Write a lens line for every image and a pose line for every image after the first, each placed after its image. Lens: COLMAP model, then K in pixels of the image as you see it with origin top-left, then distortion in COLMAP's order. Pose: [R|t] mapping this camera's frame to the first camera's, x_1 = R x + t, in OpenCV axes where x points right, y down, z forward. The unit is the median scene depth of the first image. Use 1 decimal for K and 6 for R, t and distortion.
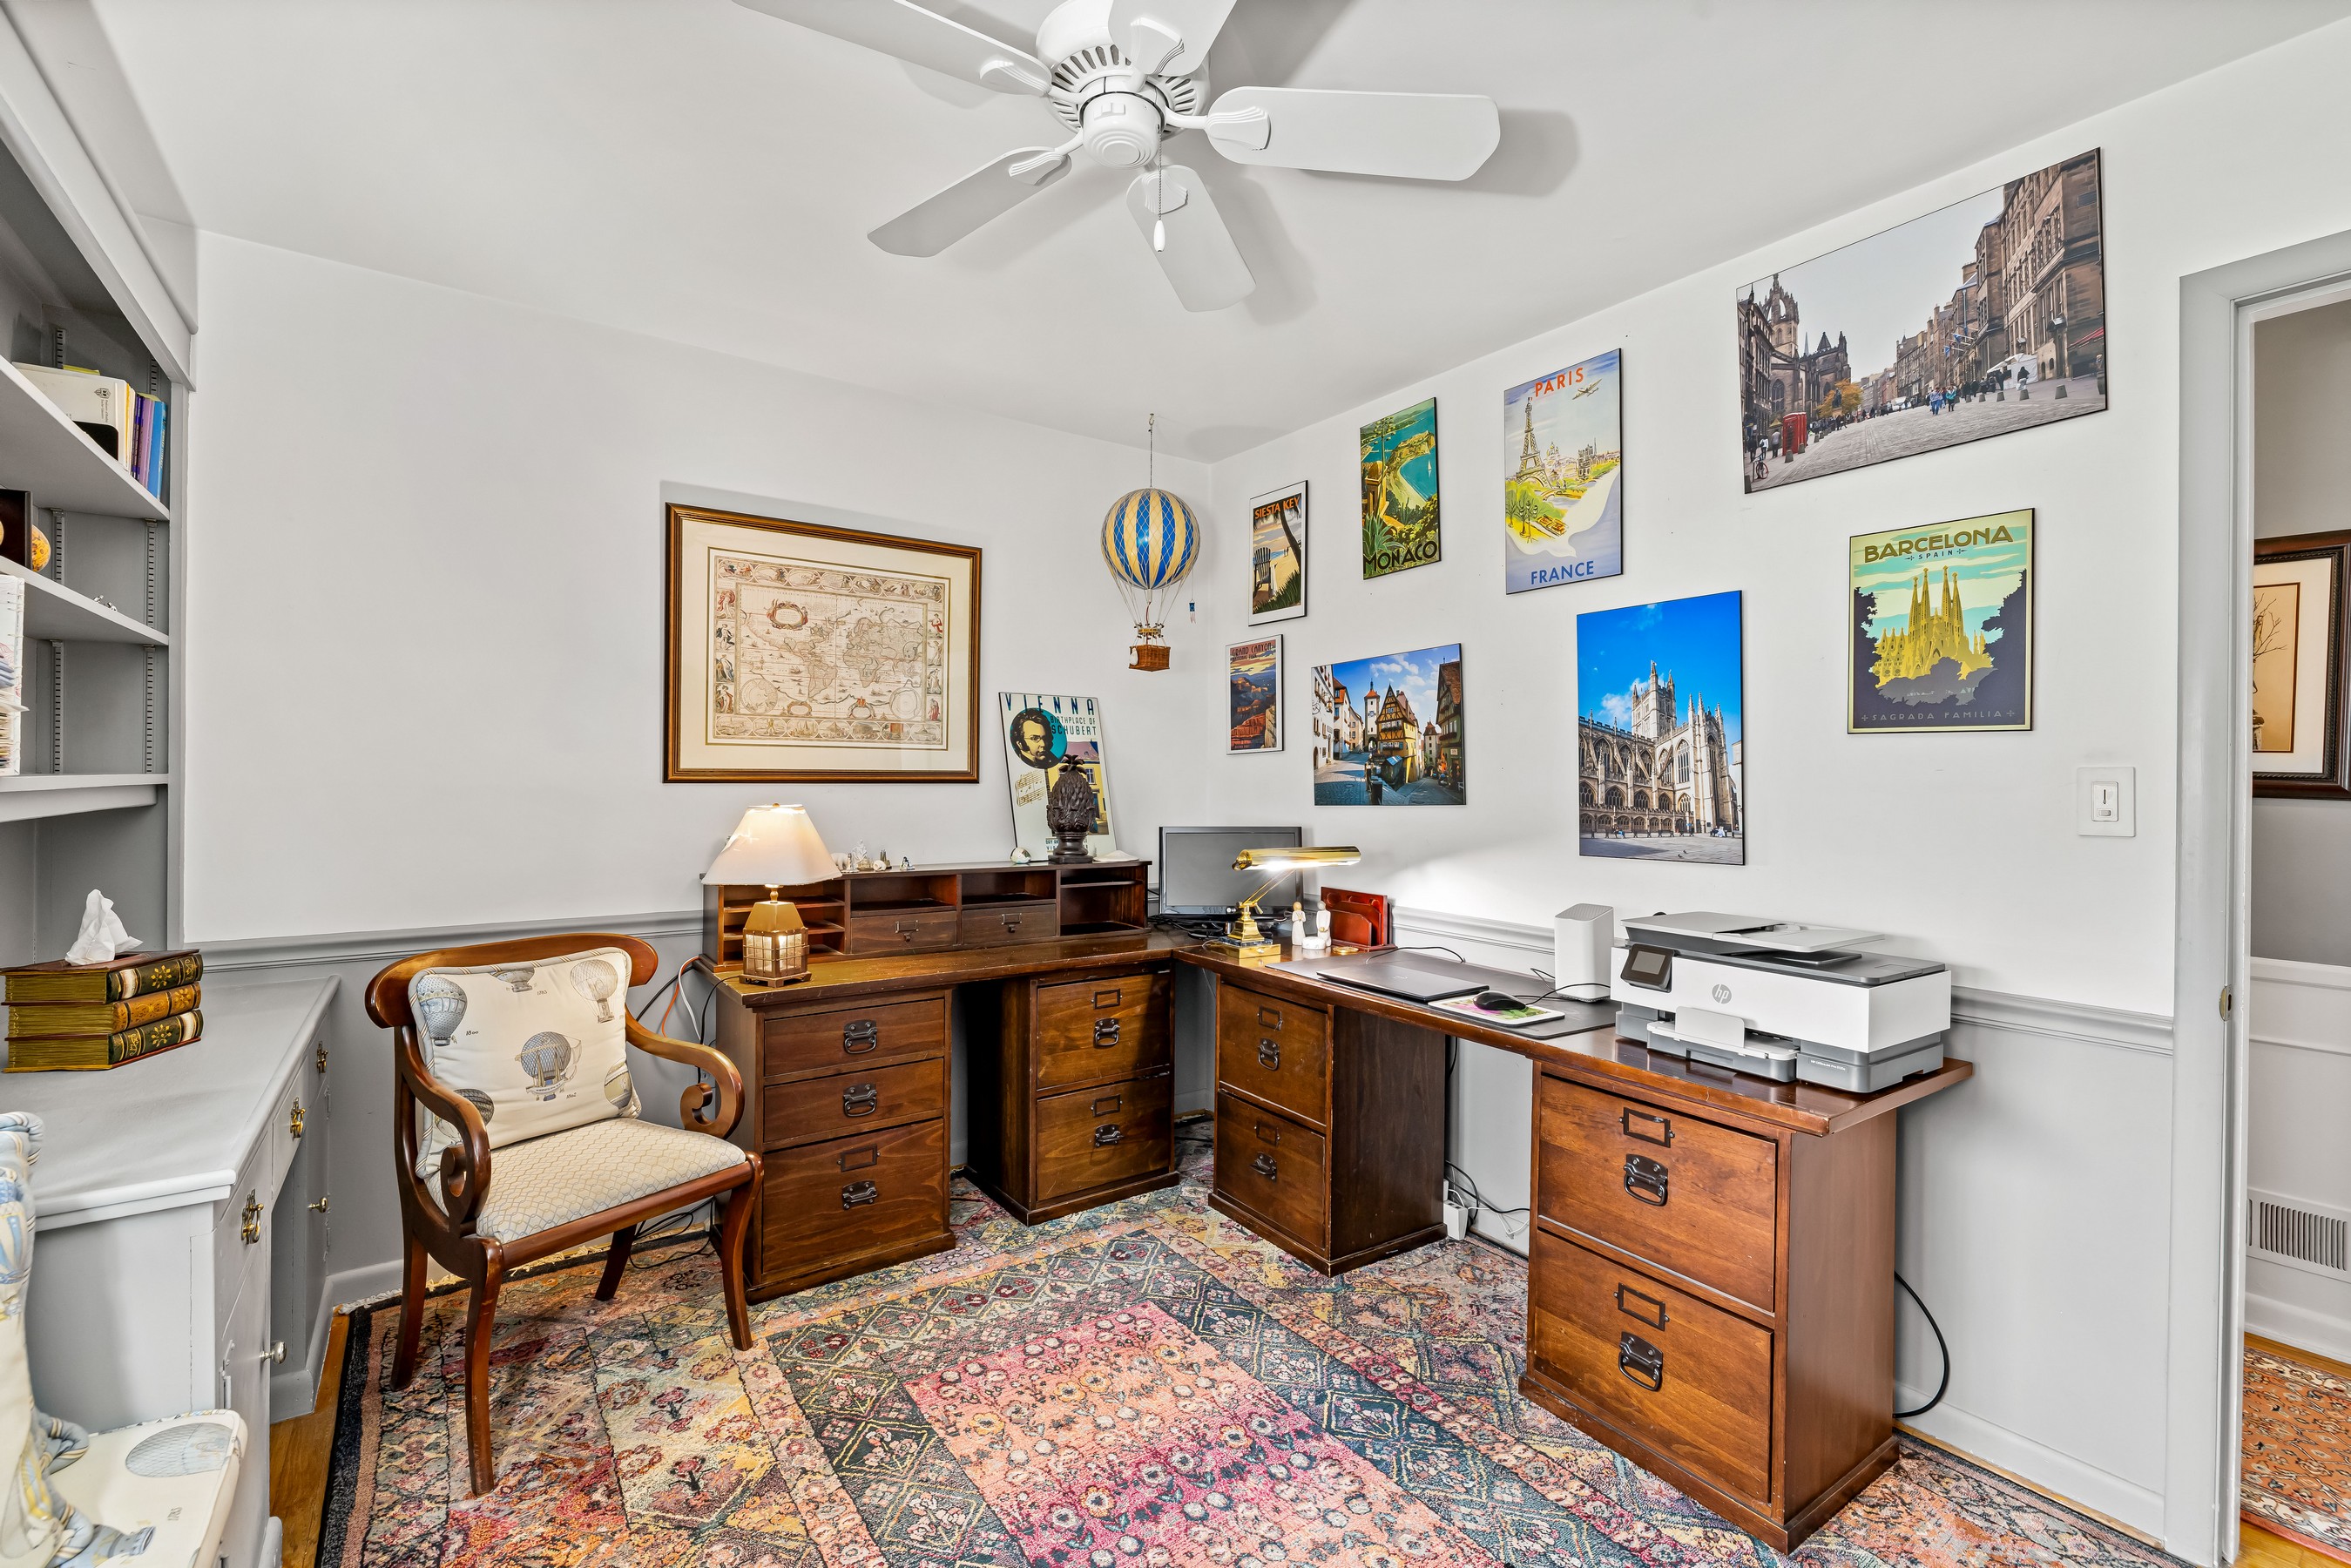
lens RADIAL K [[1025.1, 0, 1157.4], [0, 1025.1, 786.5], [0, 0, 1]] dist [-0.003113, -0.000228]
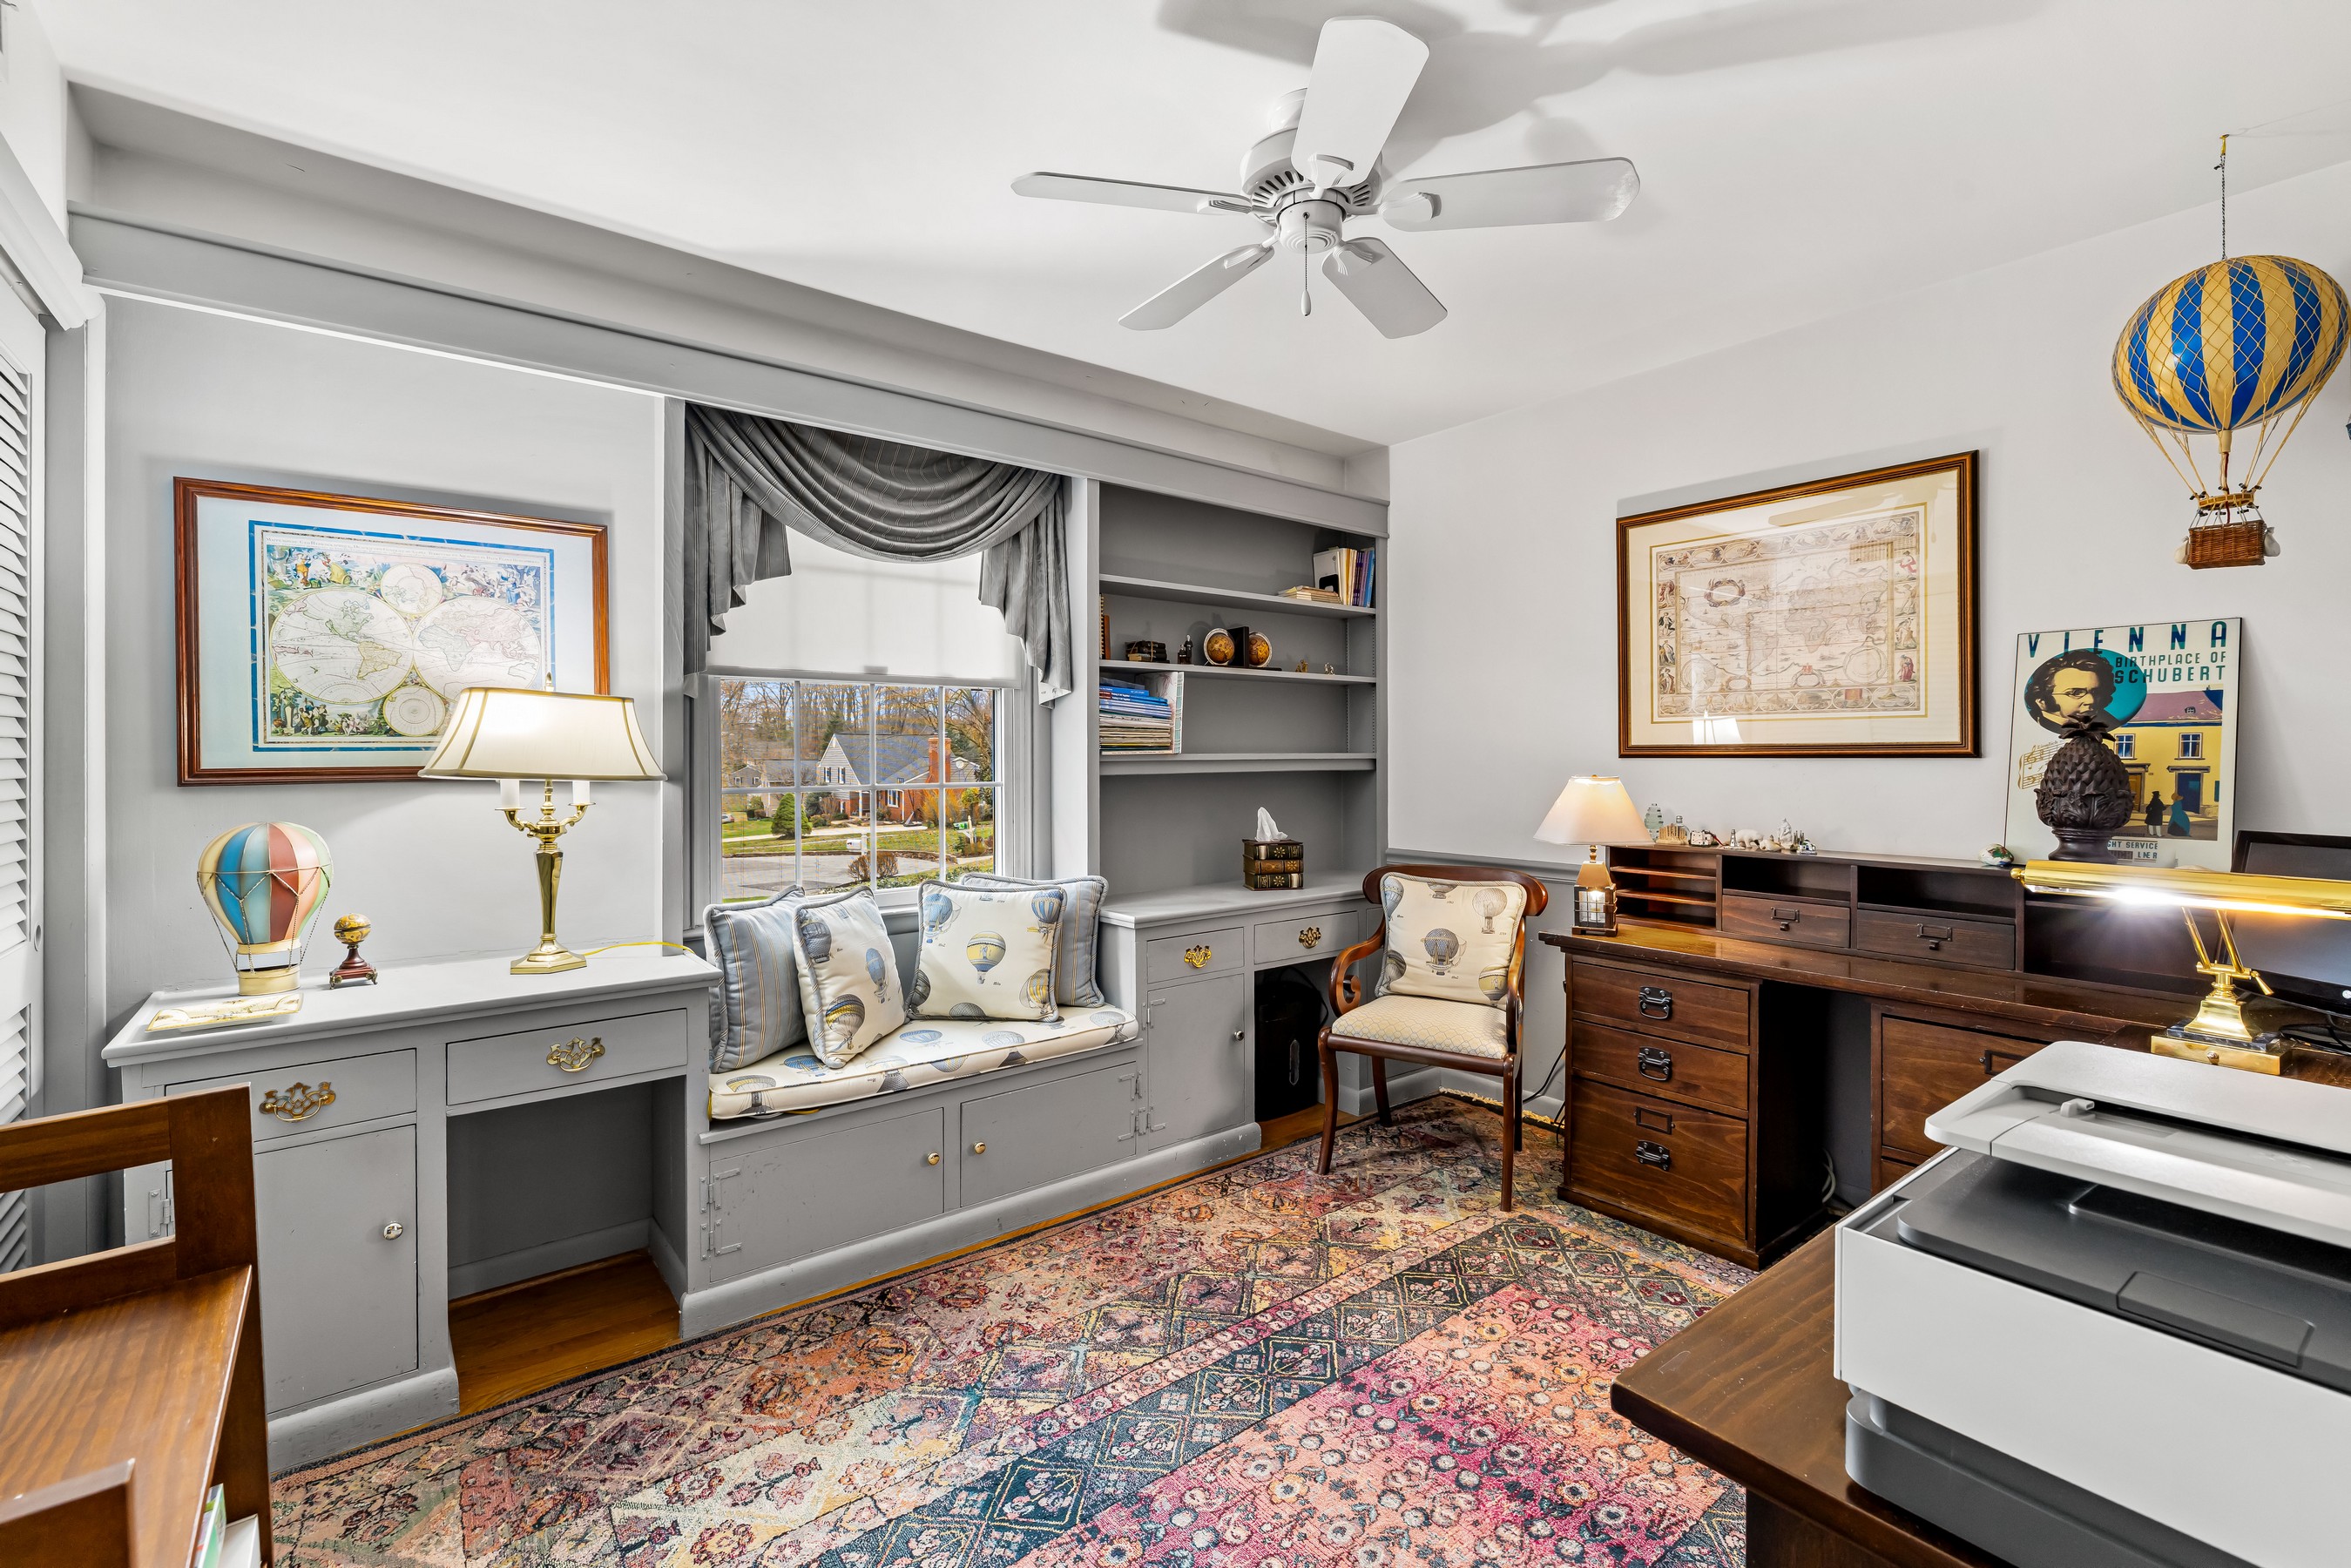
lens RADIAL K [[1025.1, 0, 1156.5], [0, 1025.1, 764.3], [0, 0, 1]] dist [-0.003113, -0.000228]
pose [[0.039698, 0.003198, -0.999207, 0.663594], [-0.005220, 0.999982, 0.002993, 0.003199], [0.999198, 0.005097, 0.039714, 0.421063]]
